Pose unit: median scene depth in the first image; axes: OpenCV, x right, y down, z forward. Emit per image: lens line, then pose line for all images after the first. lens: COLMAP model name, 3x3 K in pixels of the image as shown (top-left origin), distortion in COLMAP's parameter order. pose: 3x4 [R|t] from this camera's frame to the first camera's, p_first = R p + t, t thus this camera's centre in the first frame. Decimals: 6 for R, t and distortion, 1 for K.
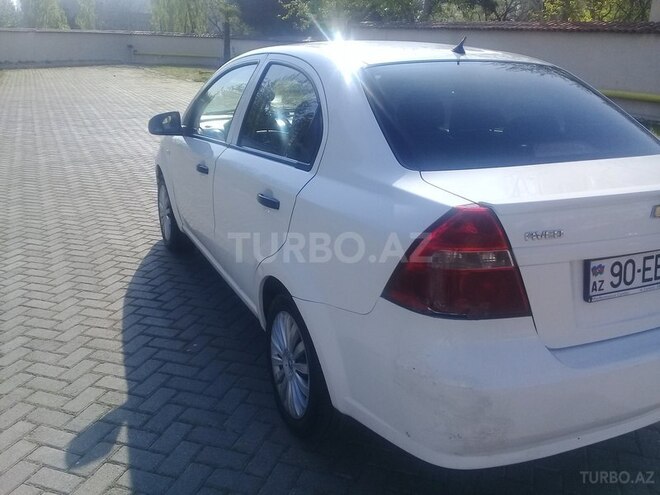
lens RADIAL K [[610.3, 0, 329.1], [0, 610.3, 247.0], [0, 0, 1]] dist [0.021563, 0.000000]
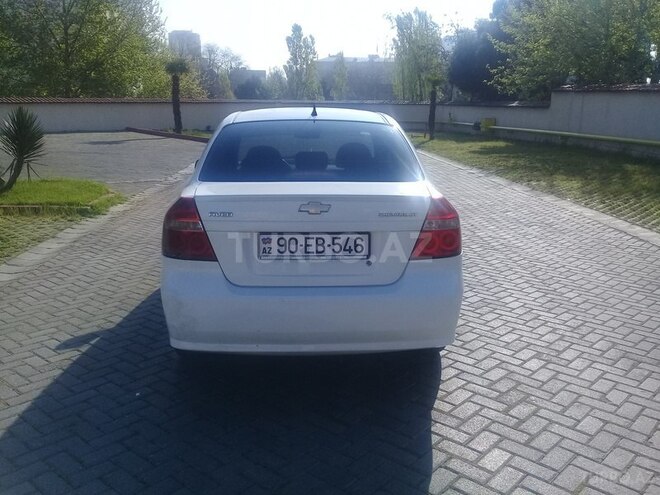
lens RADIAL K [[610.3, 0, 331.3], [0, 610.3, 248.3], [0, 0, 1]] dist [0.021563, 0.000000]
pose [[0.926045, 0.071274, -0.370622, 1.172833], [-0.107239, 0.991221, -0.077331, 0.161642], [0.361856, 0.111357, 0.925559, -0.455706]]
